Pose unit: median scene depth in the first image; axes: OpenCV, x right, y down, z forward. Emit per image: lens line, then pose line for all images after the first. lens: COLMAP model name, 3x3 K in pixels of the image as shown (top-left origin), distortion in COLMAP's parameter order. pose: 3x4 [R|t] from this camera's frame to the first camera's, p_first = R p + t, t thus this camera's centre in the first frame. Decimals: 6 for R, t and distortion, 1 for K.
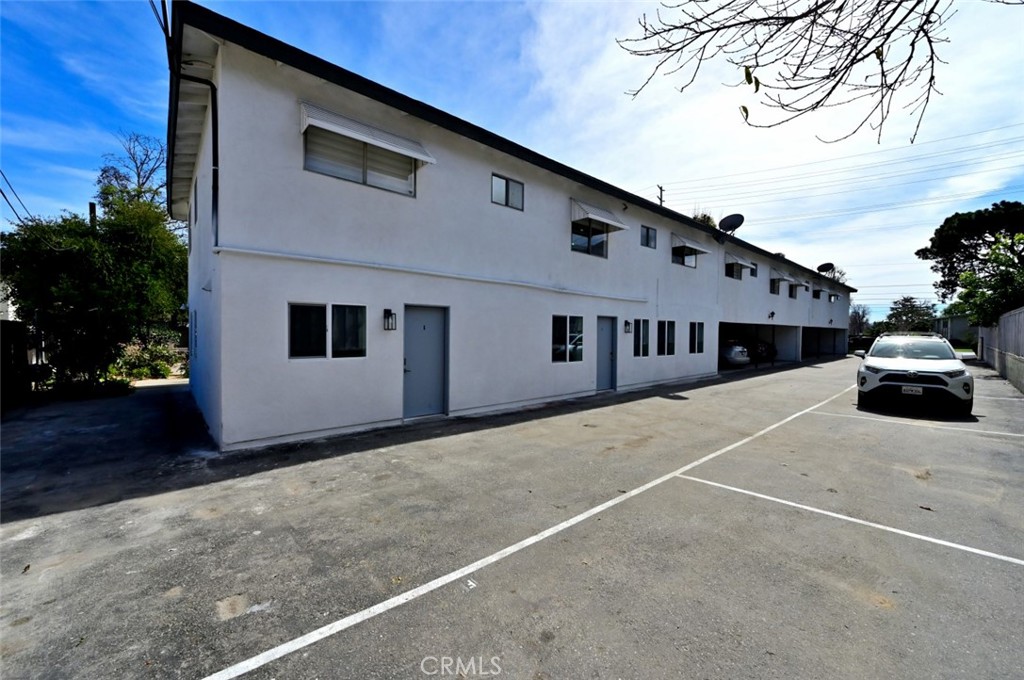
lens RADIAL K [[397.7, 0, 512.0], [0, 397.7, 340.0], [0, 0, 1]] dist [-0.001596, -0.000632]
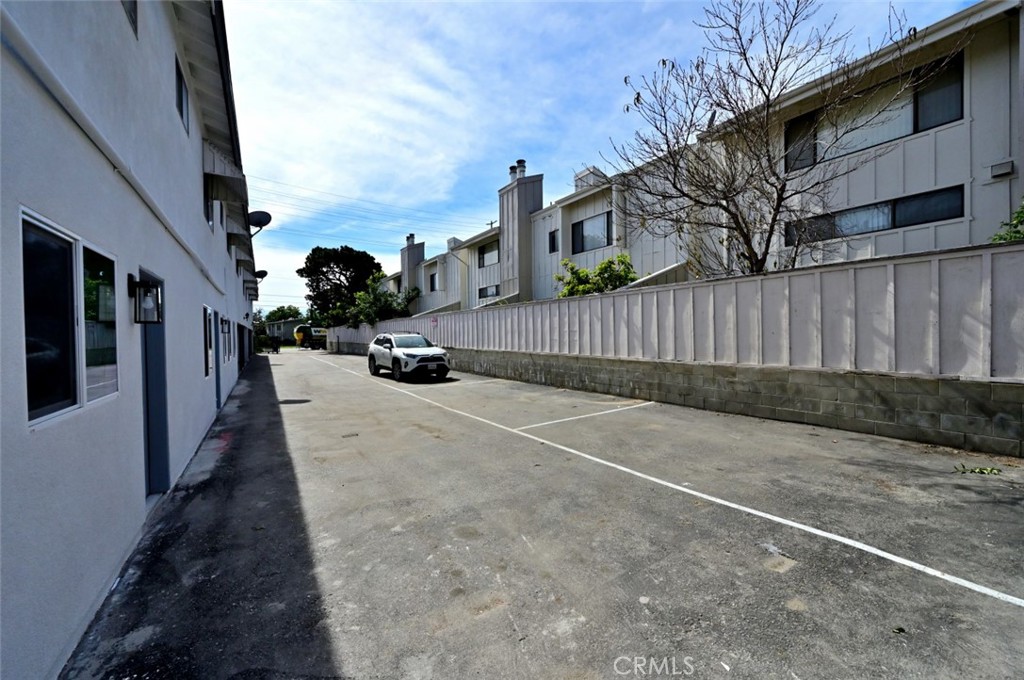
lens RADIAL K [[397.7, 0, 512.0], [0, 397.7, 340.0], [0, 0, 1]] dist [-0.001596, -0.000632]
pose [[0.167926, -0.025934, 0.985458, -1.205342], [0.033350, 0.999231, 0.020613, -0.005513], [-0.985235, 0.029403, 0.168662, 0.963405]]
